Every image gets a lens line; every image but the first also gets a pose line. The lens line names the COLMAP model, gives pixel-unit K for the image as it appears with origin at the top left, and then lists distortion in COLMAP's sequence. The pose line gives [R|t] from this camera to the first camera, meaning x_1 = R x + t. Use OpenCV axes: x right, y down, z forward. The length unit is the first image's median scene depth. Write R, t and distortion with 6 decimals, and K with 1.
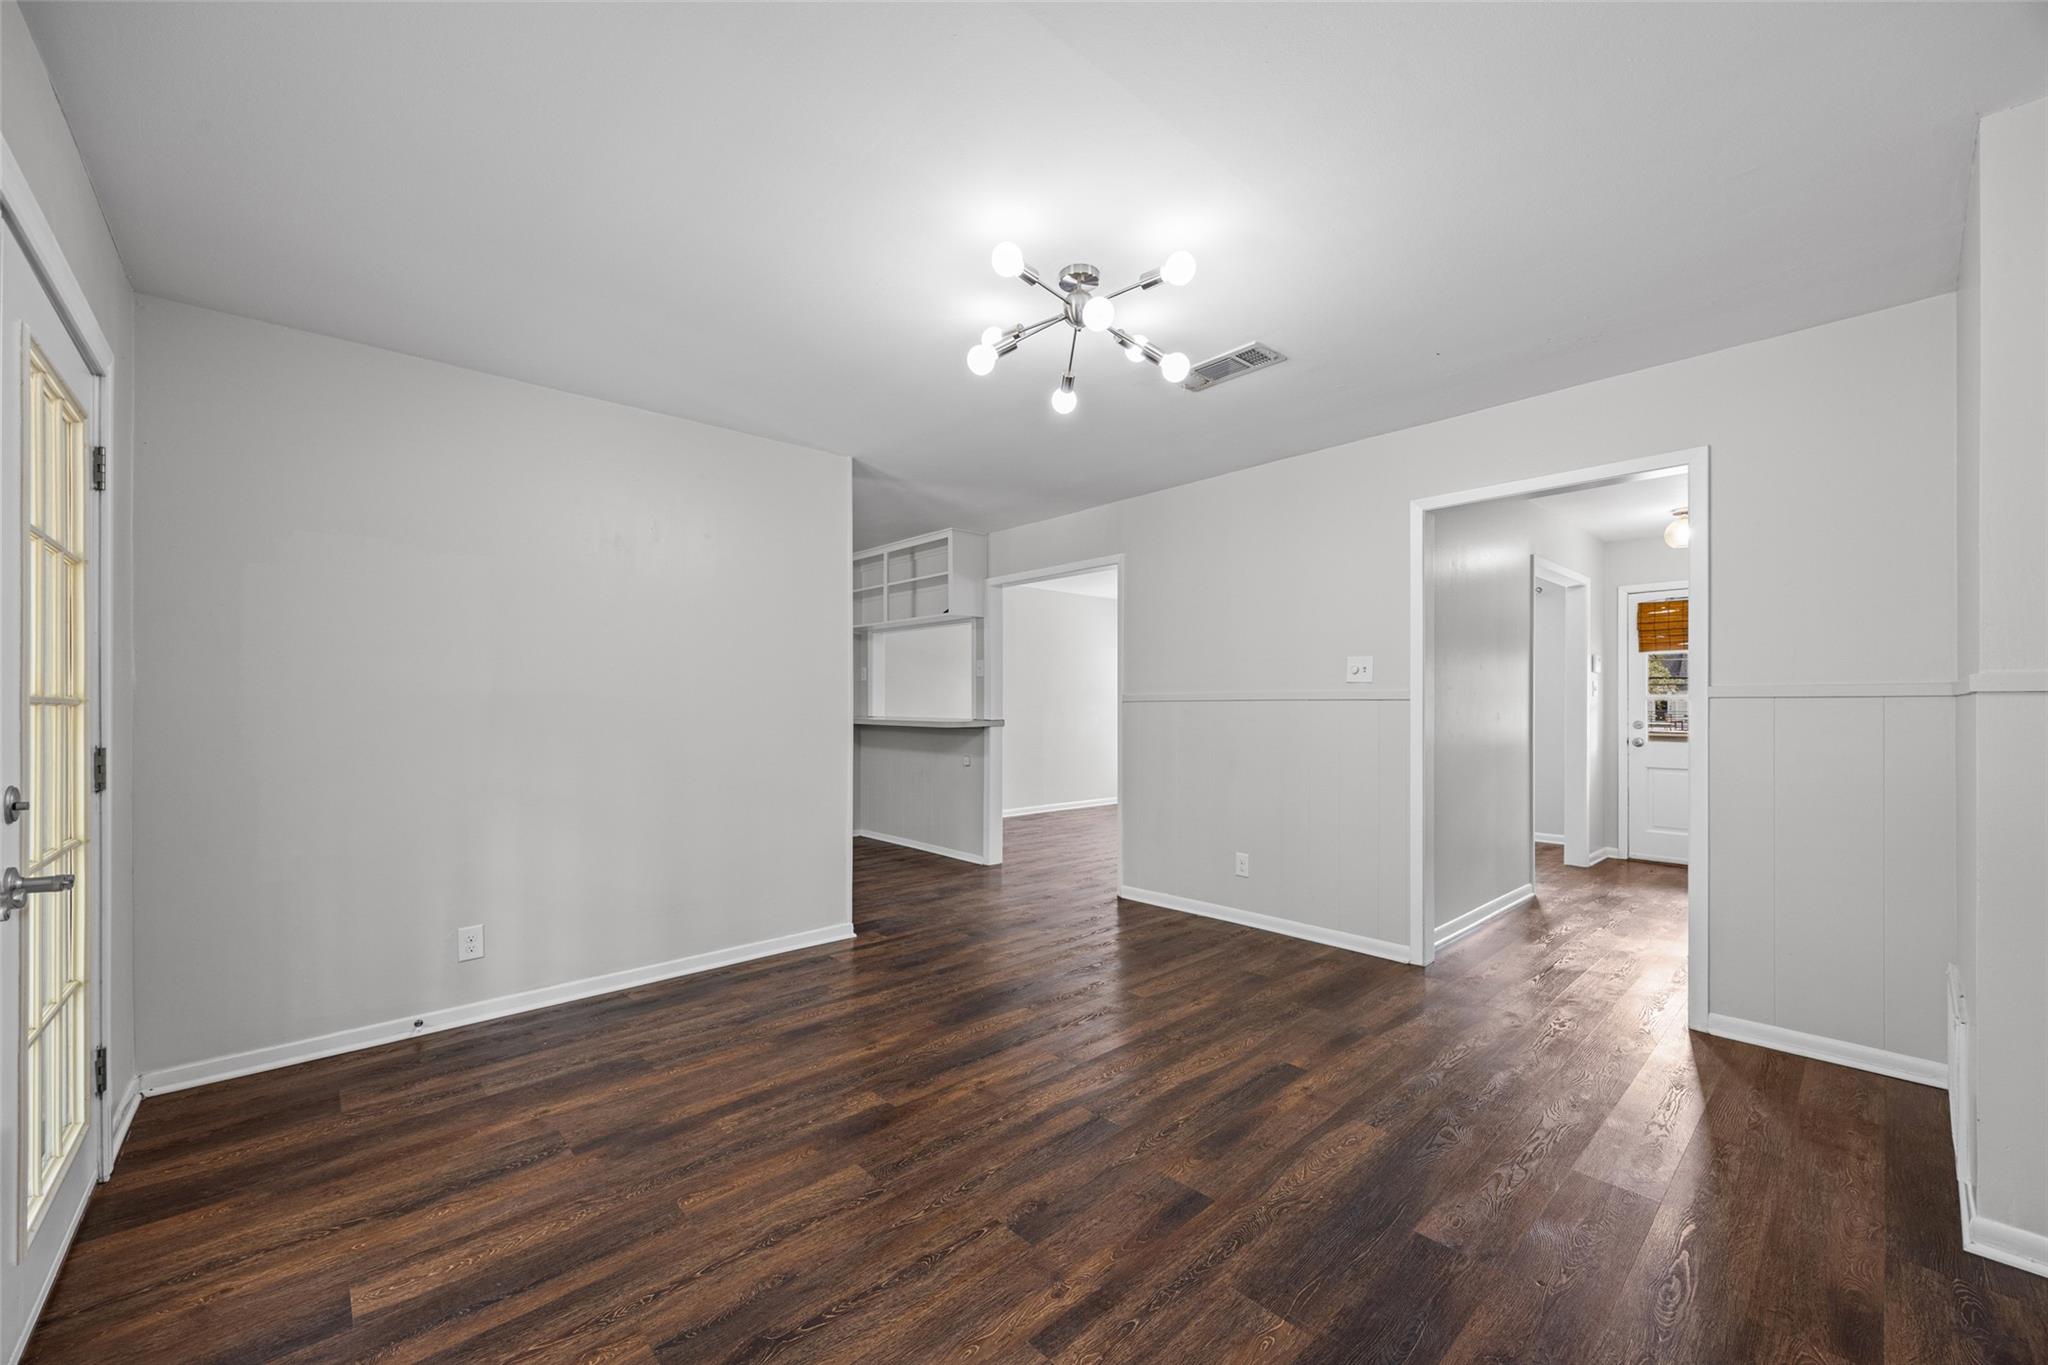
lens RADIAL K [[813.9, 0, 1019.3], [0, 813.9, 687.9], [0, 0, 1]] dist [0.006803, -0.000125]
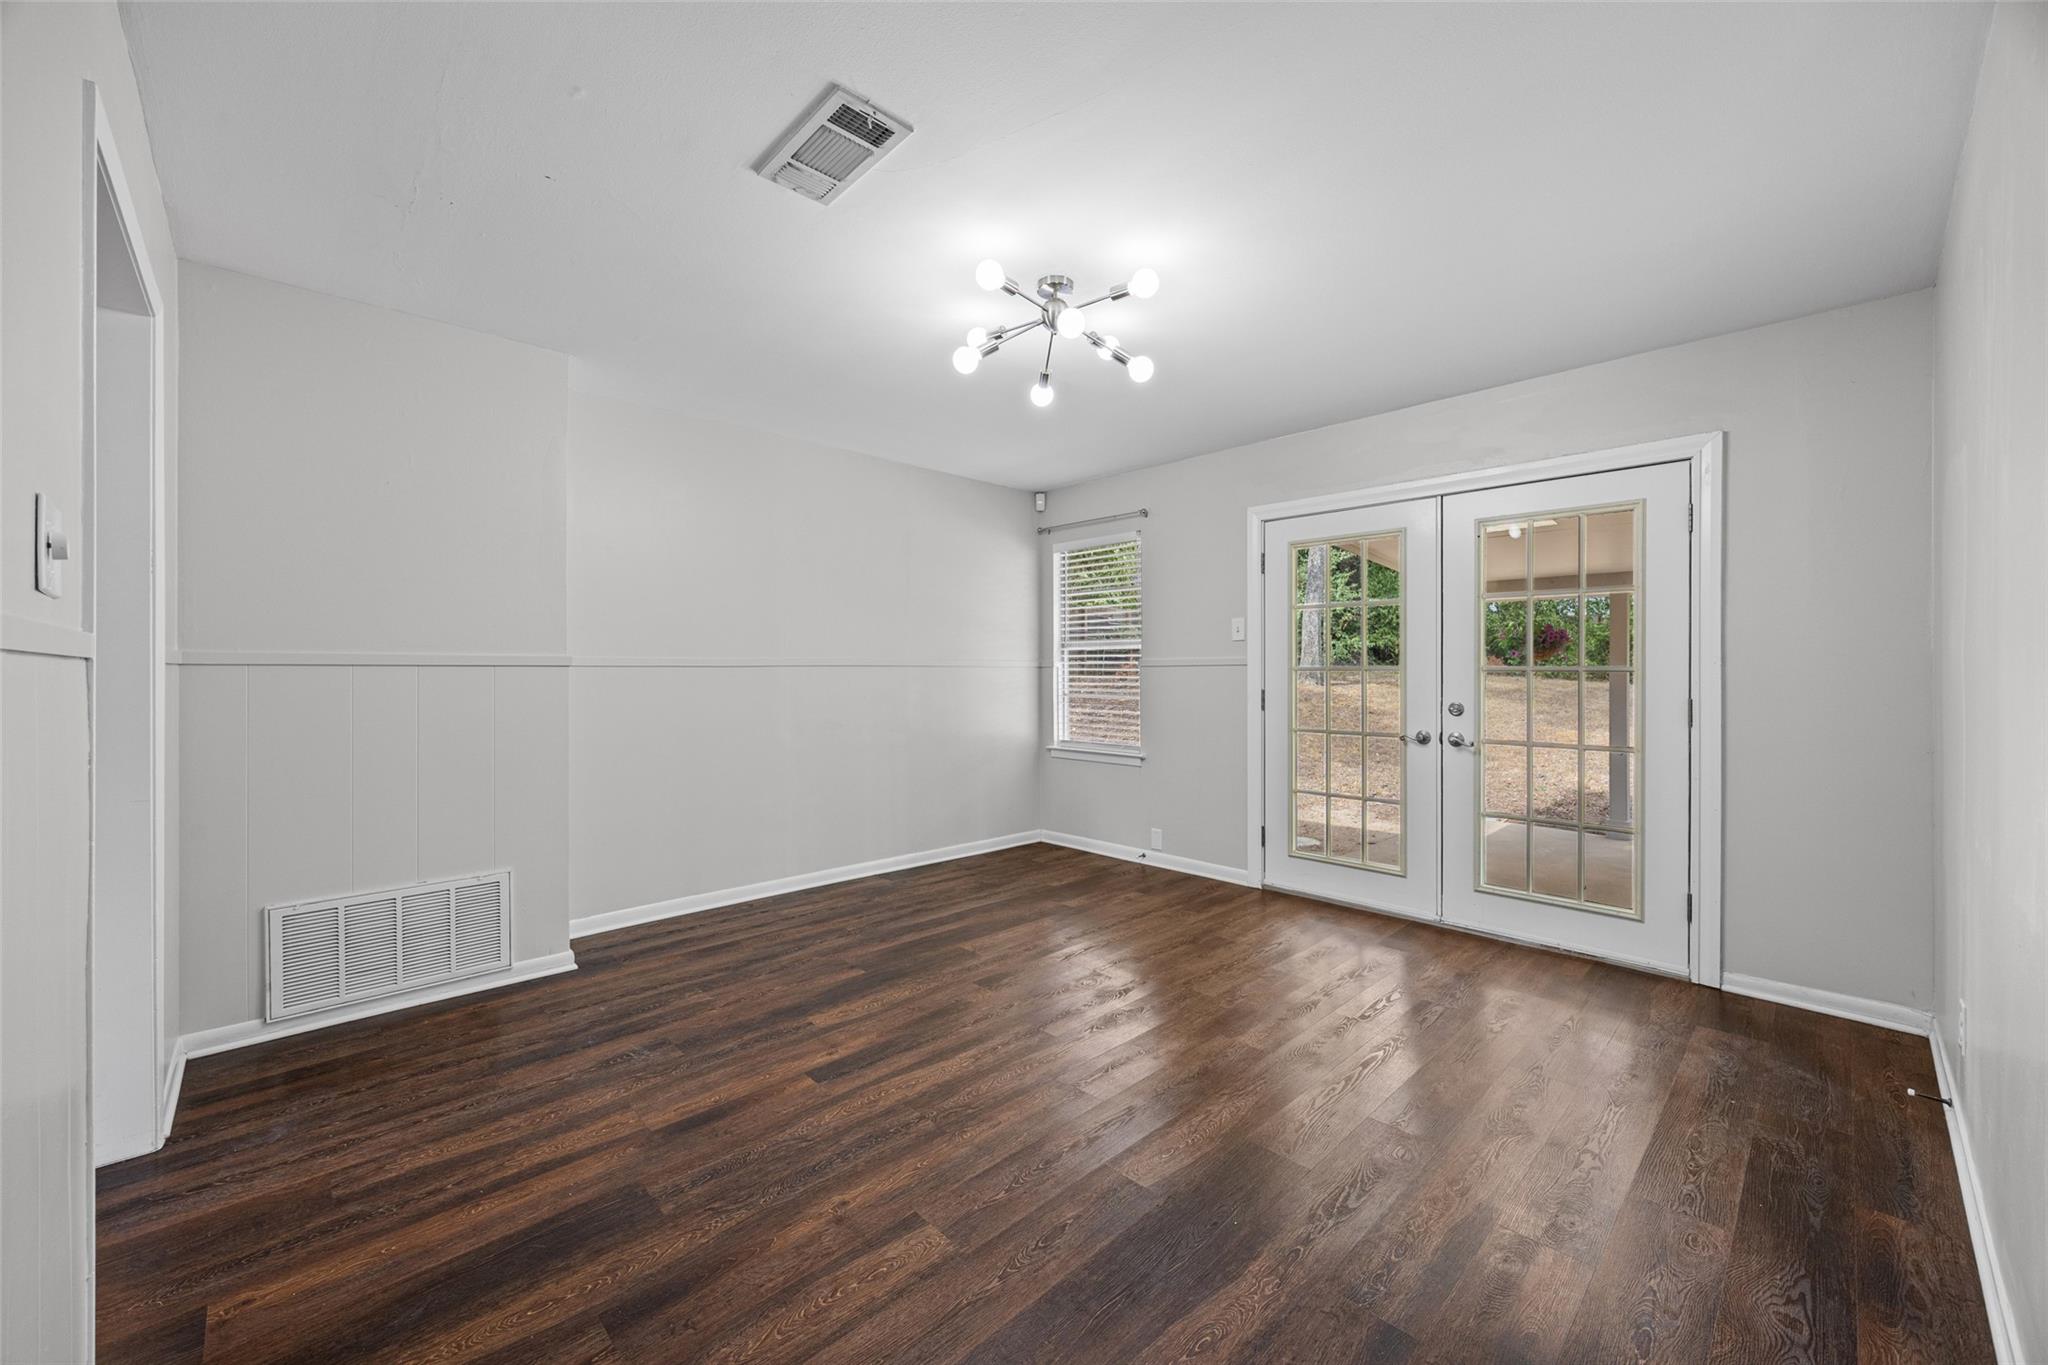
lens RADIAL K [[787.1, 0, 1020.0], [0, 787.1, 669.6], [0, 0, 1]] dist [0.000358, 0.000120]
pose [[-0.999694, 0.003023, -0.024565, 0.128624], [0.003447, 0.999846, -0.017208, 0.030609], [0.024509, -0.017288, -0.999550, 1.832031]]
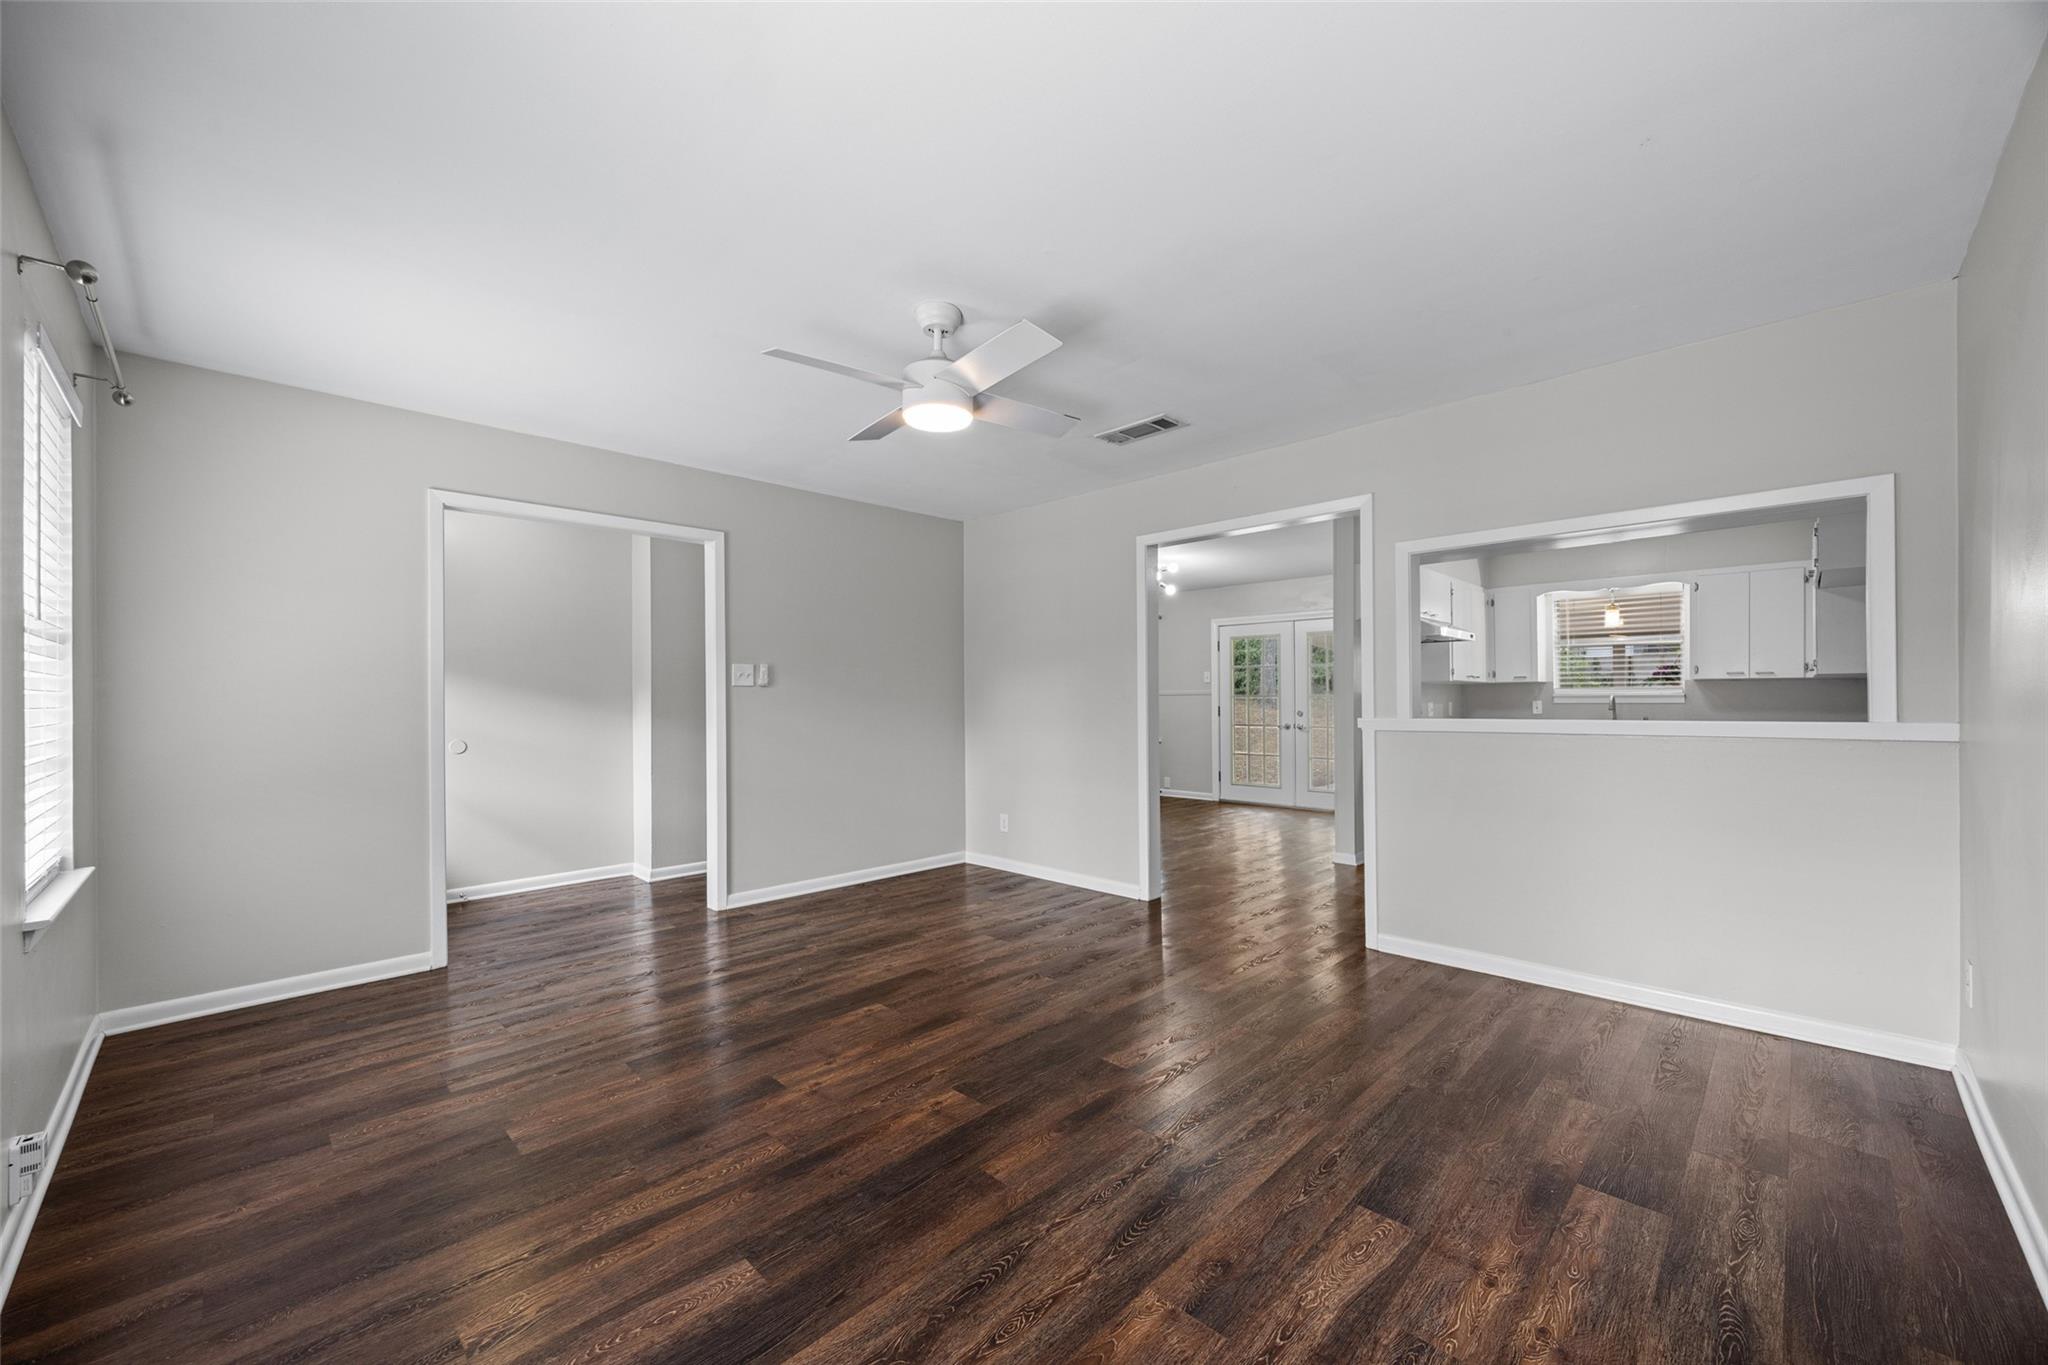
lens RADIAL K [[785.5, 0, 1024.2], [0, 785.5, 694.4], [0, 0, 1]] dist [0.001772, 0.000119]
pose [[-0.998263, 0.007133, -0.058484, 0.614854], [0.008448, 0.999716, -0.022280, 0.061810], [0.058308, -0.022736, -0.998040, 3.522420]]
